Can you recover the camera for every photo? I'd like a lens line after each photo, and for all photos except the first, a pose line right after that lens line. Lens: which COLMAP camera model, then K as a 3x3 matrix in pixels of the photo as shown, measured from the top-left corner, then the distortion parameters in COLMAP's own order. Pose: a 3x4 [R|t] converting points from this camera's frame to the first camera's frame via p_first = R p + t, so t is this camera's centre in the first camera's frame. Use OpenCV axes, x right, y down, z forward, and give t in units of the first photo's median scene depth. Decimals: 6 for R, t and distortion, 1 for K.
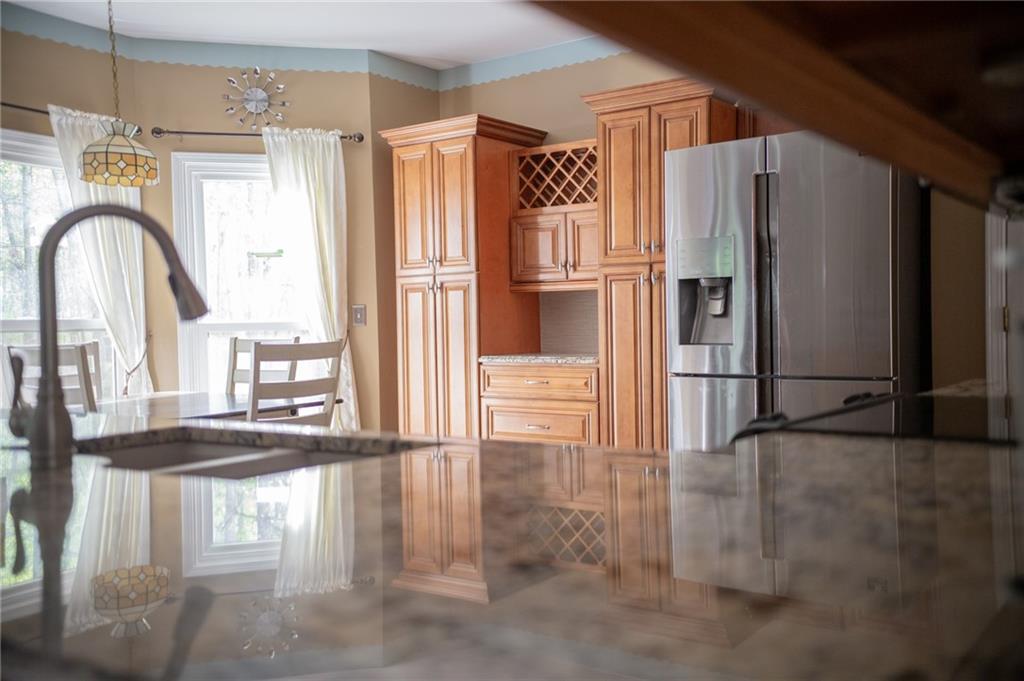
lens RADIAL K [[975.4, 0, 508.0], [0, 975.4, 338.7], [0, 0, 1]] dist [0.171071, 0.000000]
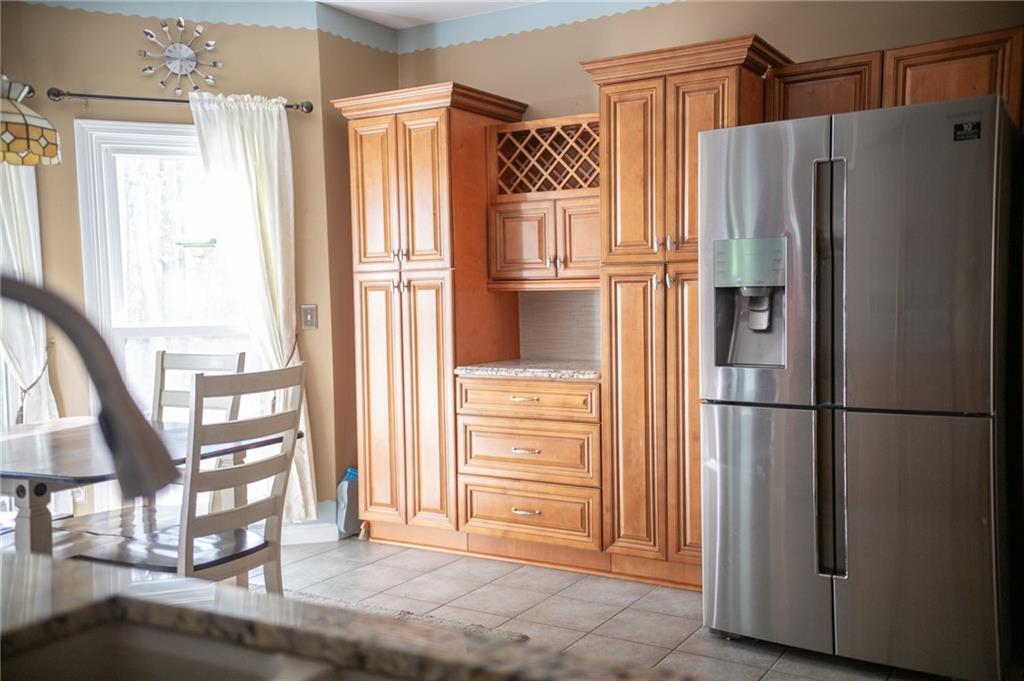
lens RADIAL K [[975.4, 0, 513.4], [0, 975.4, 342.4], [0, 0, 1]] dist [0.171071, 0.000000]
pose [[0.996408, -0.004537, 0.084557, -0.051259], [0.001823, 0.999481, 0.032153, -0.031328], [-0.084659, -0.031884, 0.995900, 0.141442]]
